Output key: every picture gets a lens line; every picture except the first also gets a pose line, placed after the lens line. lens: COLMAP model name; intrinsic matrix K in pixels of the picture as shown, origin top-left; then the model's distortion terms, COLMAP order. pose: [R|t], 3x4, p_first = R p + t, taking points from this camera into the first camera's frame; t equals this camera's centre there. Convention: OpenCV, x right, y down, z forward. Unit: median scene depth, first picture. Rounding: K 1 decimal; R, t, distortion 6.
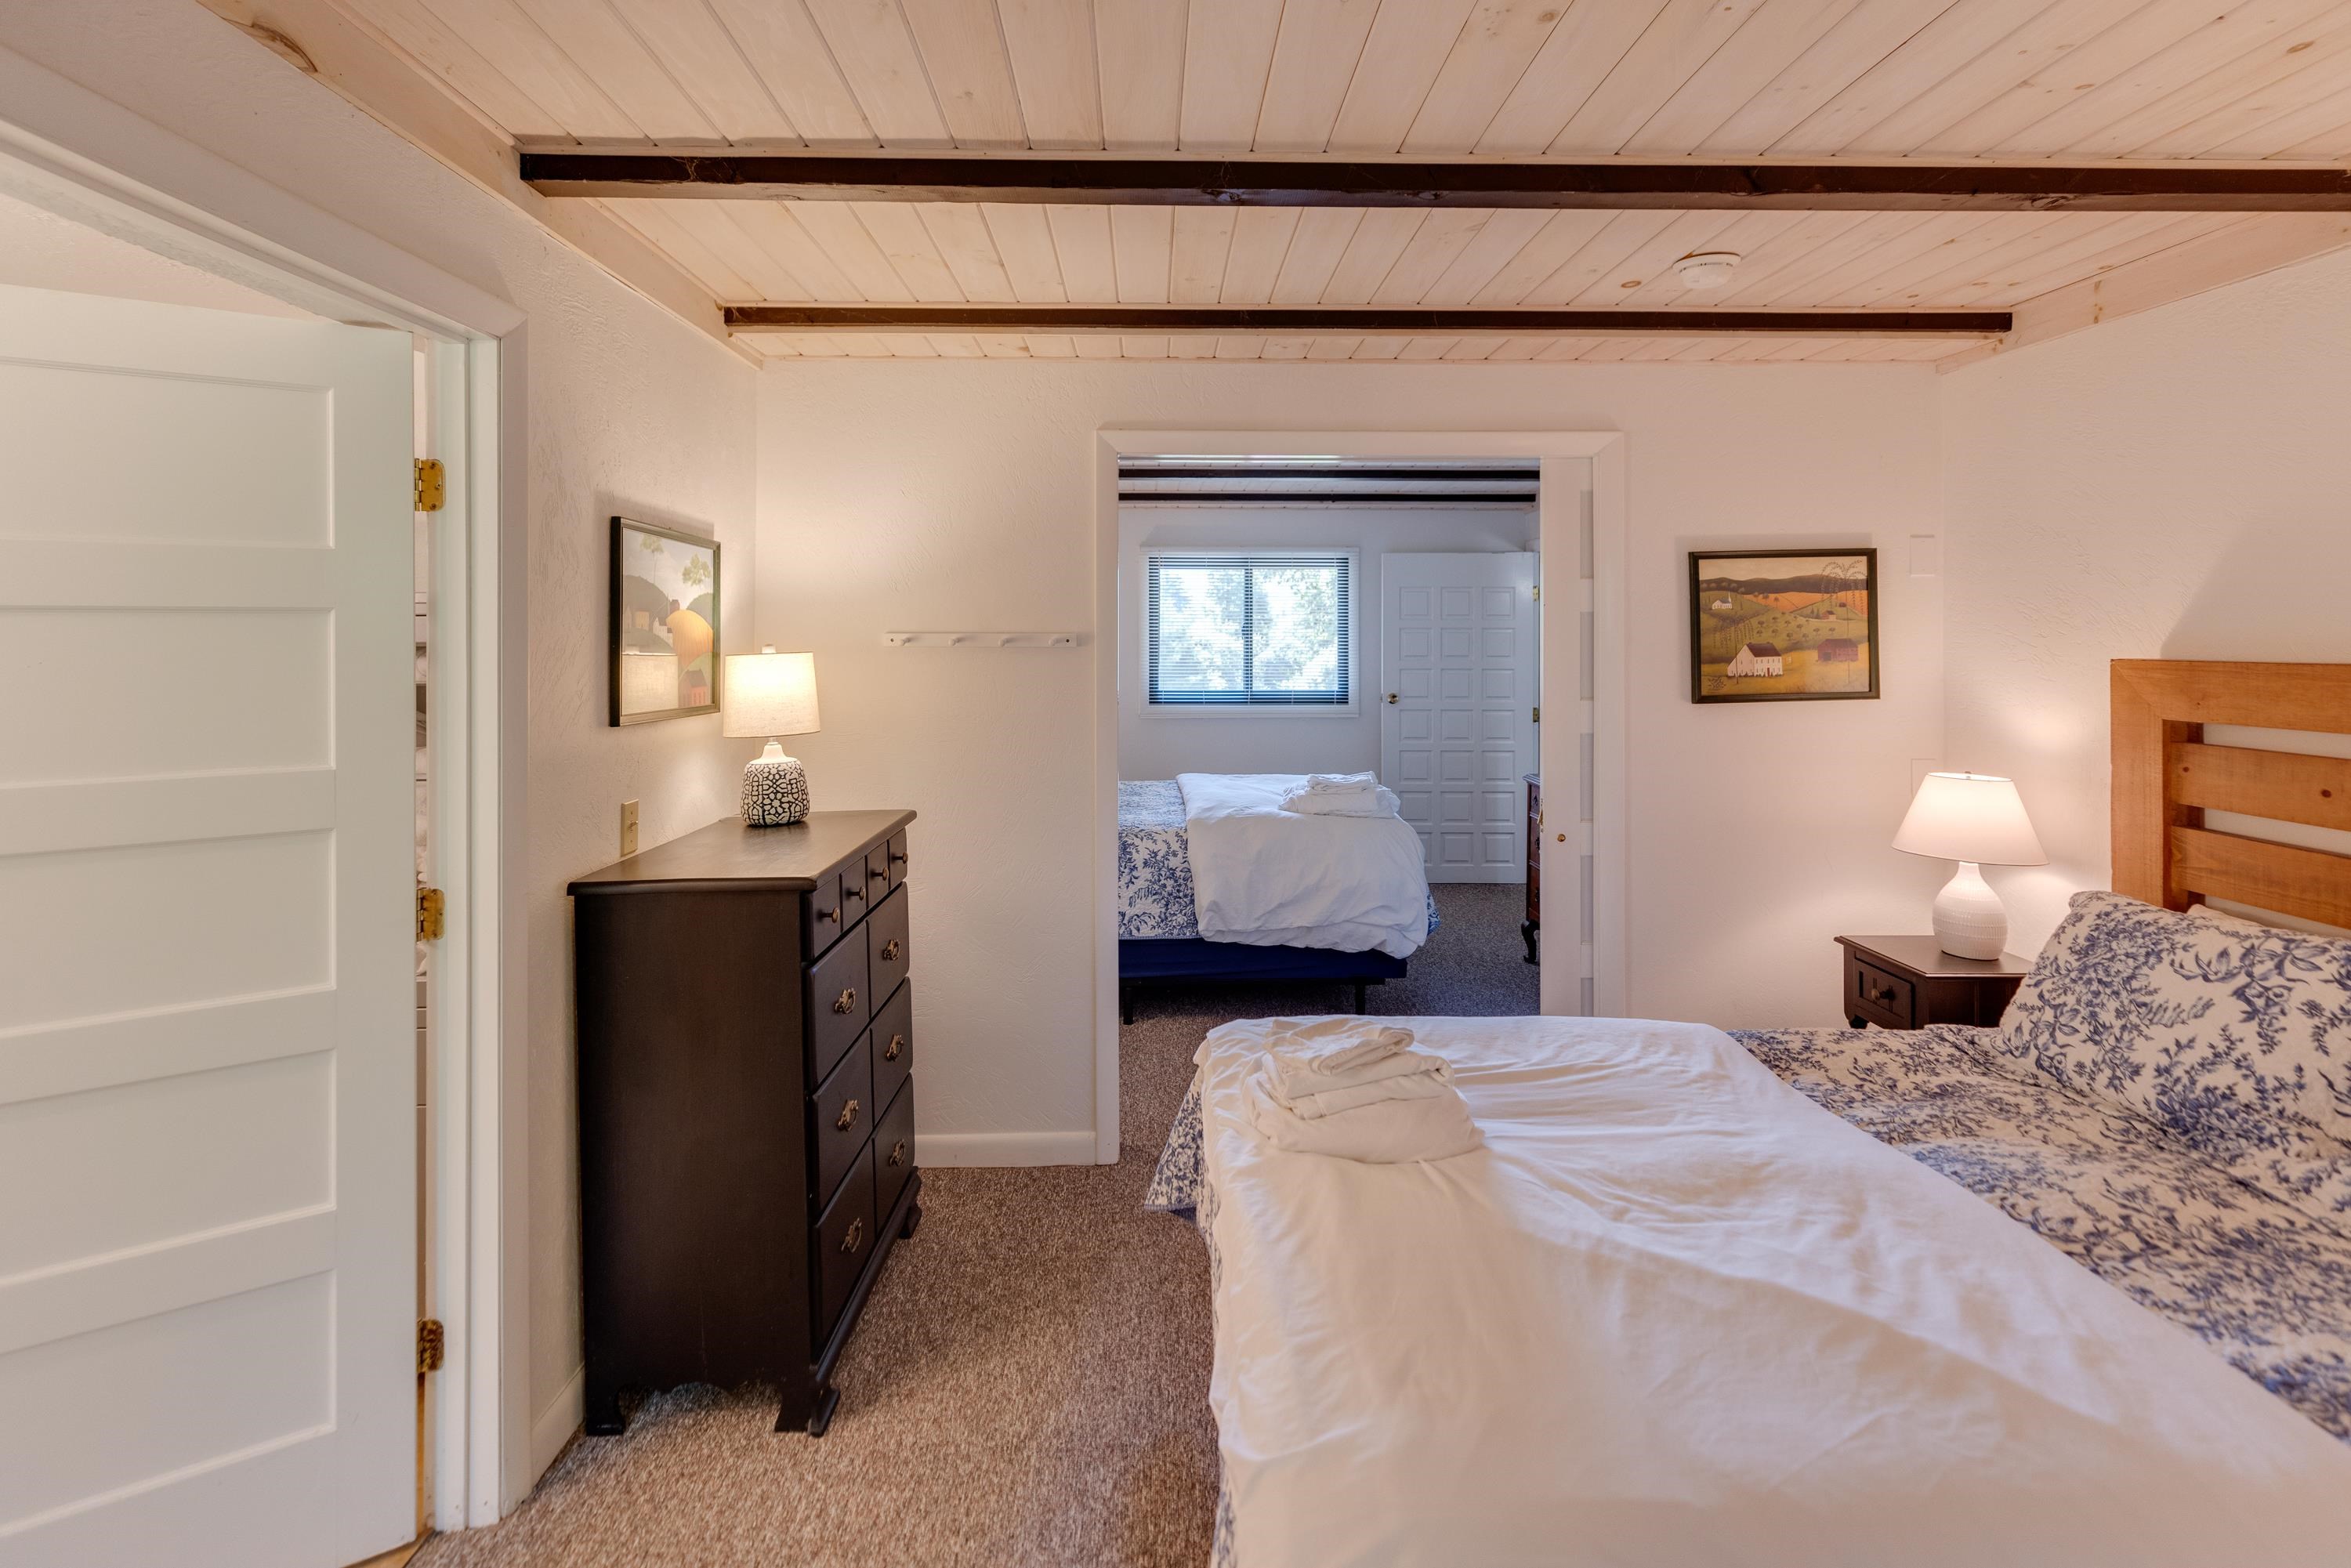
lens RADIAL K [[1094.4, 0, 1152.3], [0, 1094.4, 636.4], [0, 0, 1]] dist [0.001755, 0.000309]
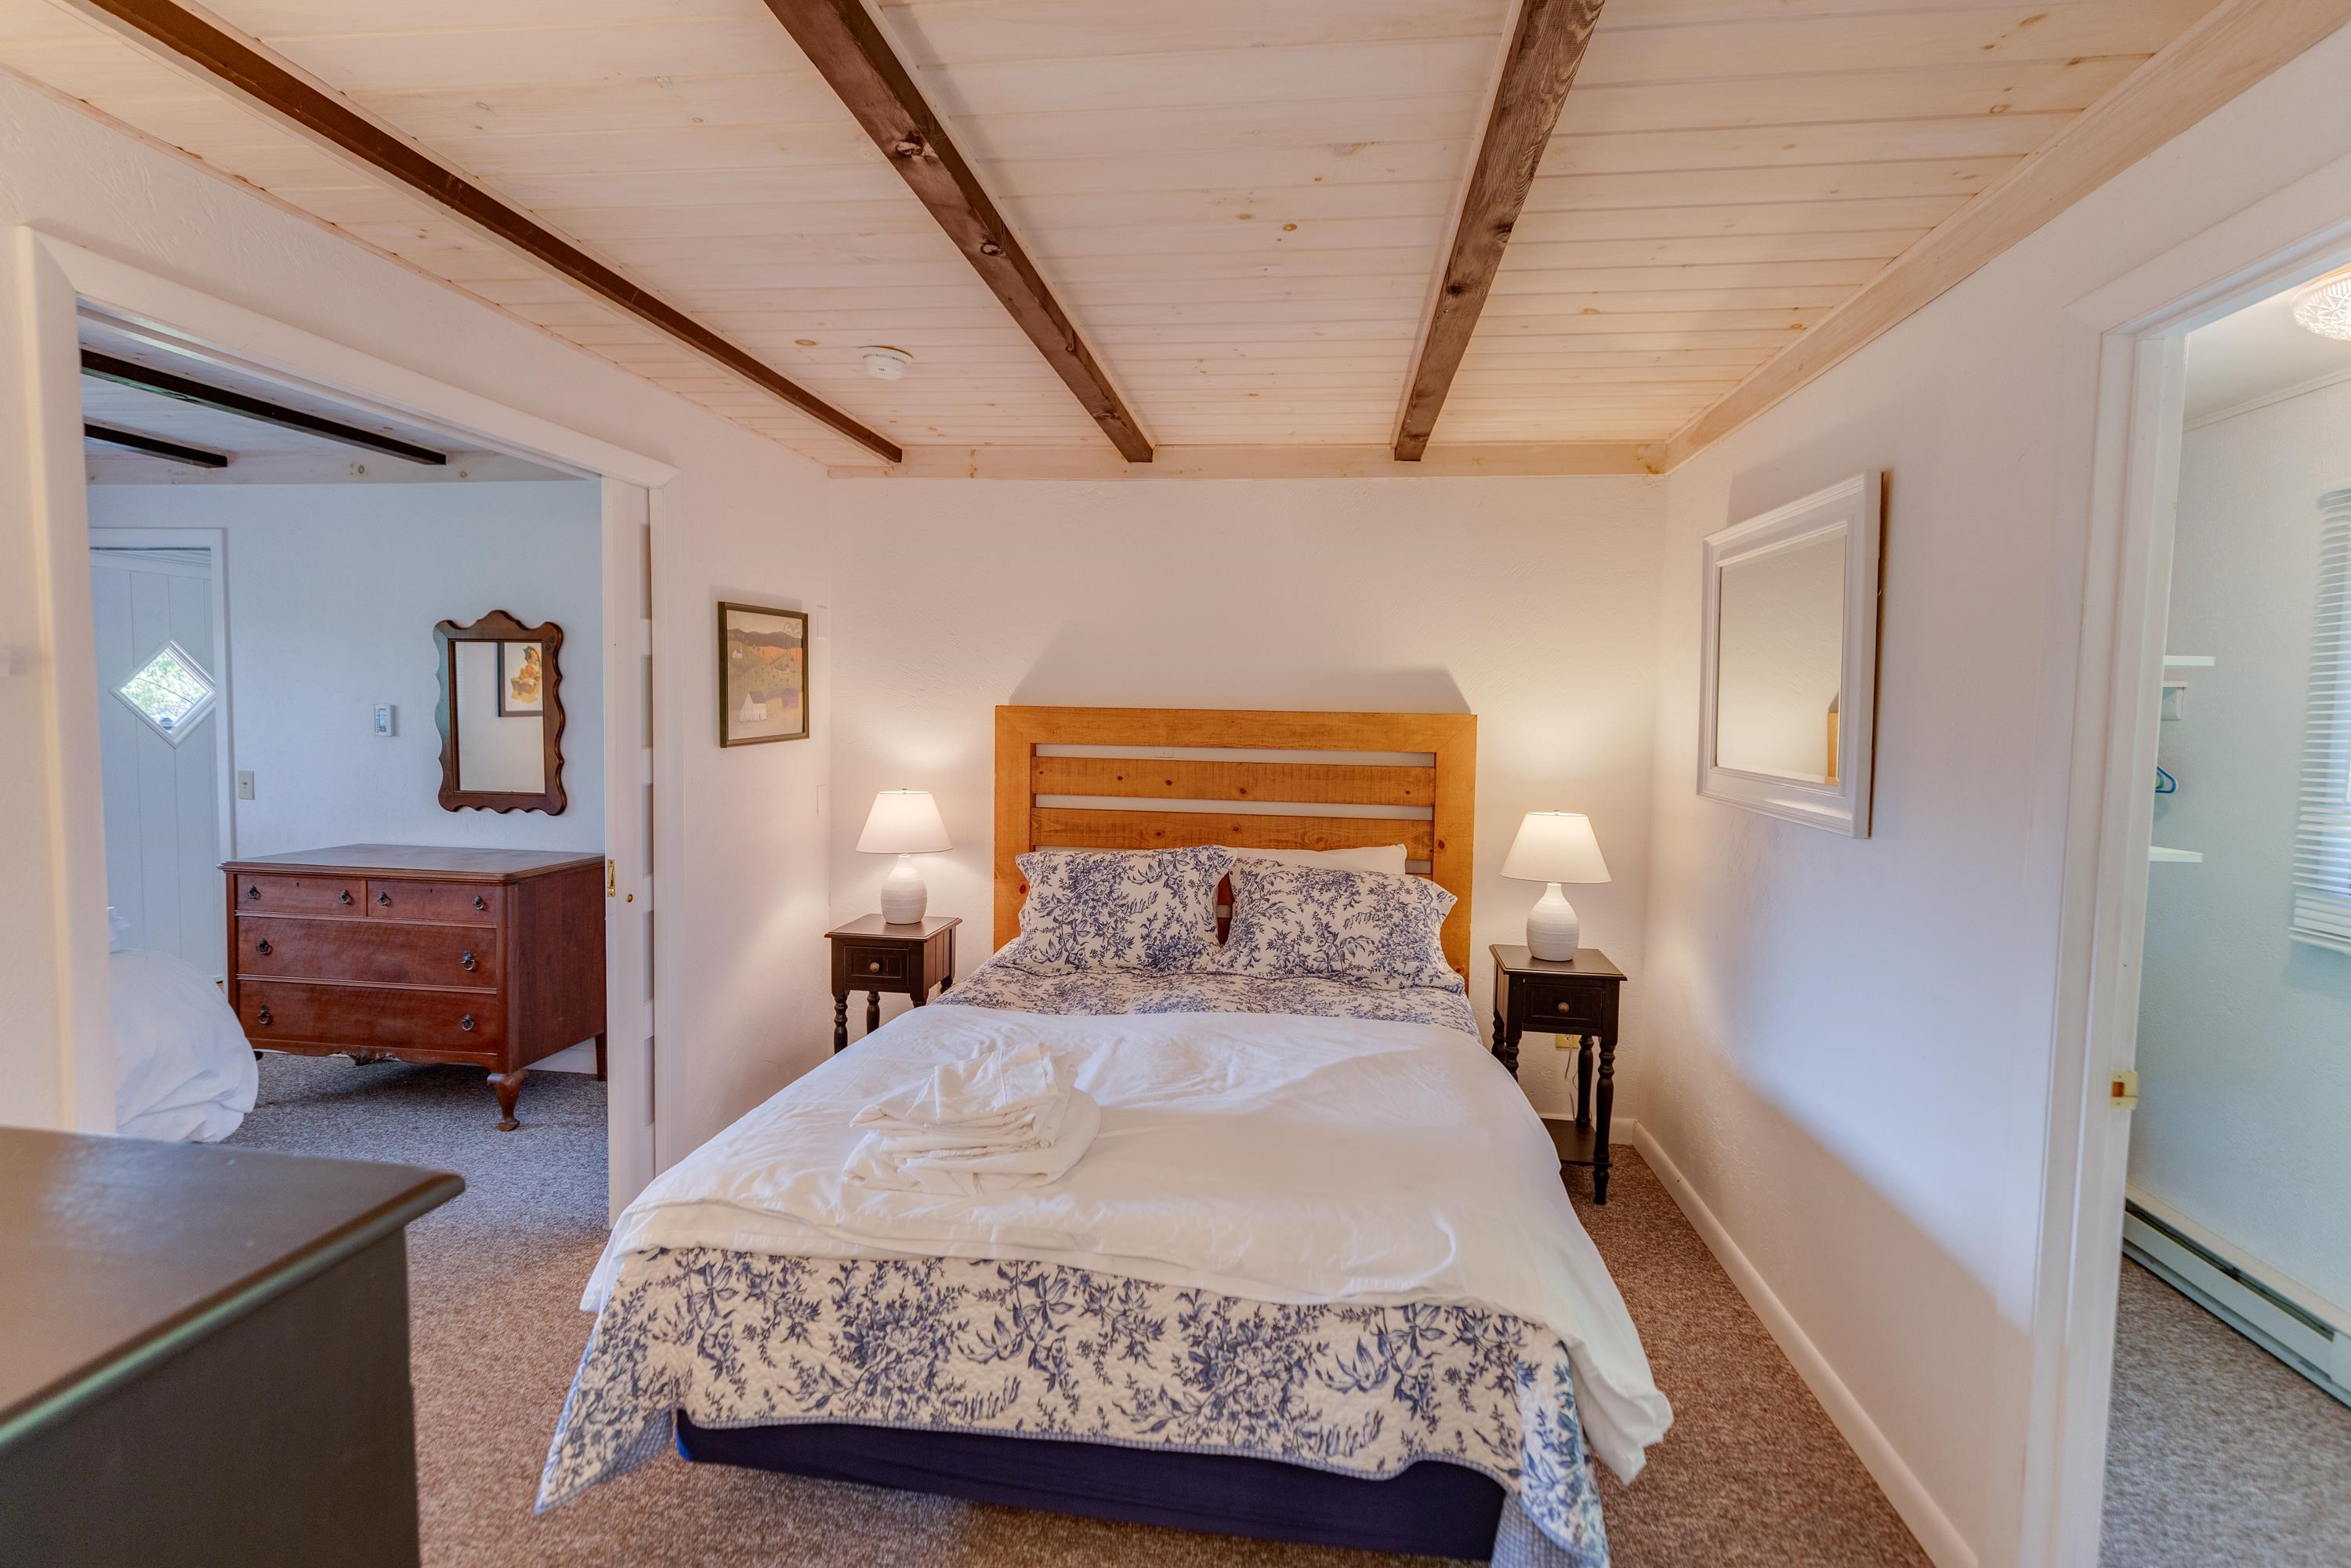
lens RADIAL K [[1094.4, 0, 1182.1], [0, 1094.4, 772.0], [0, 0, 1]] dist [0.001755, 0.000309]
pose [[0.128663, -0.058364, 0.989969, -0.722930], [-0.021142, 0.997878, 0.061578, 0.016275], [-0.991463, -0.028852, 0.127156, 0.640848]]
